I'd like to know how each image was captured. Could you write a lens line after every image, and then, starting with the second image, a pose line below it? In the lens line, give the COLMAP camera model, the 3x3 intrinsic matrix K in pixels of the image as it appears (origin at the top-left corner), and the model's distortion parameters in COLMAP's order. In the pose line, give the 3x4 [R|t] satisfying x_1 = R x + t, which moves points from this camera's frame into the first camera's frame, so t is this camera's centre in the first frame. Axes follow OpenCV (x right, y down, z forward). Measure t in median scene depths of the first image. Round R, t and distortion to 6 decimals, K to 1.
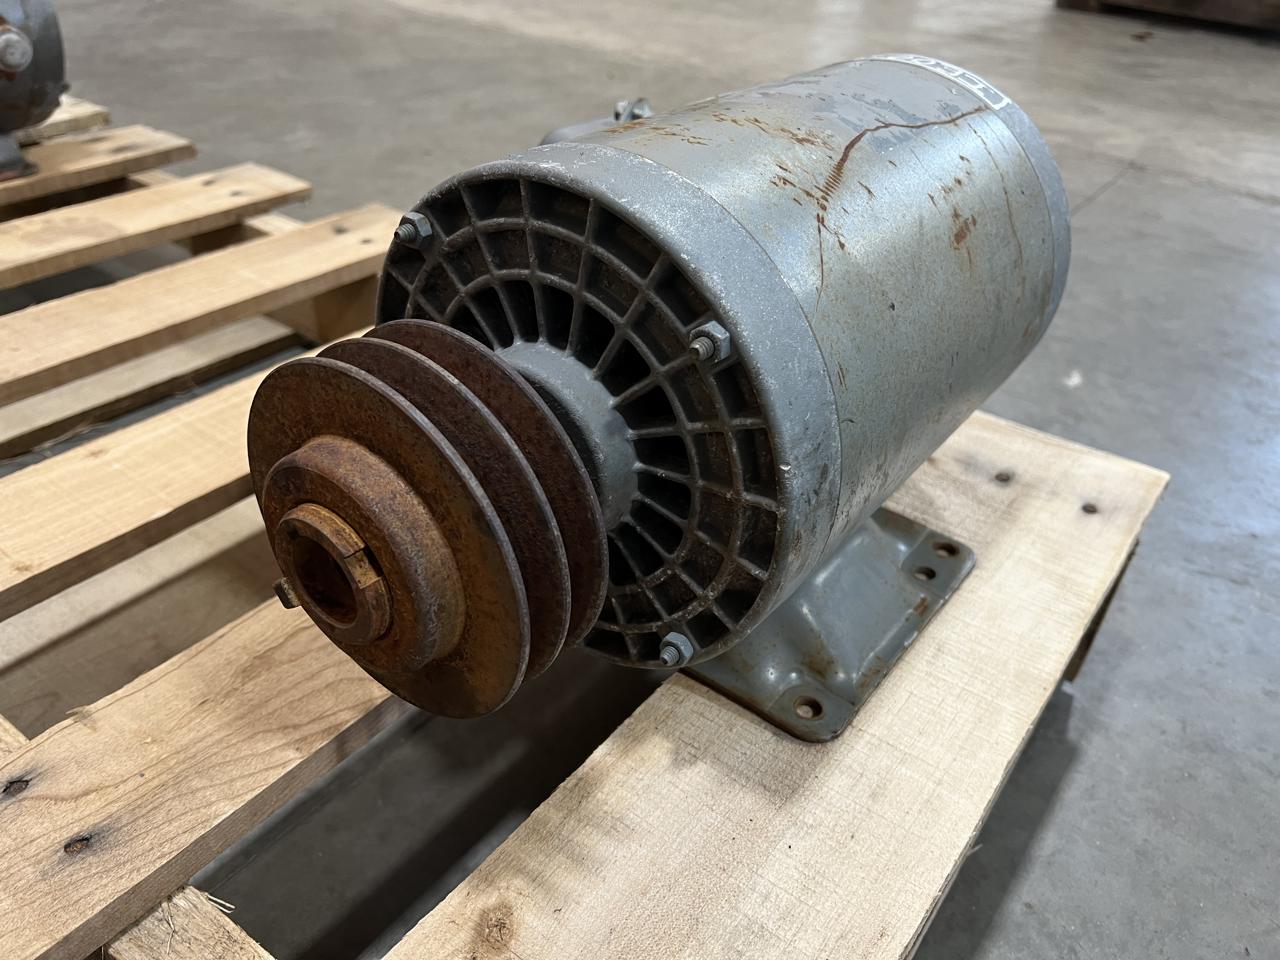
lens RADIAL K [[961.9, 0, 640.0], [0, 961.9, 480.0], [0, 0, 1]] dist [0.120705, -0.138749]
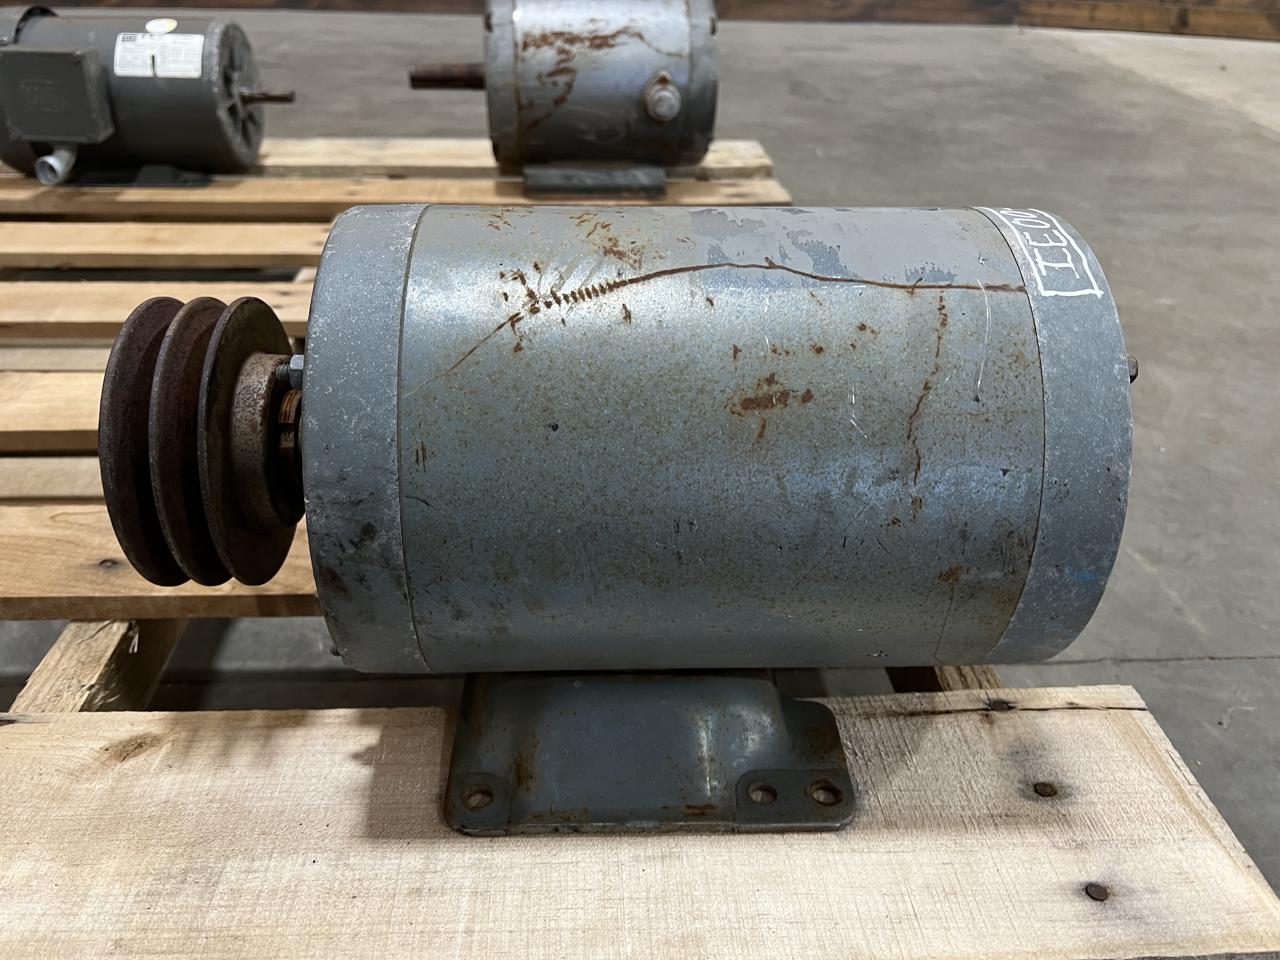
lens RADIAL K [[961.9, 0, 640.0], [0, 961.9, 480.0], [0, 0, 1]] dist [0.120705, -0.138749]
pose [[0.626885, 0.367737, -0.686866, 0.873551], [-0.415013, 0.903728, 0.105070, -0.236549], [0.659378, 0.219192, 0.719149, 0.342652]]
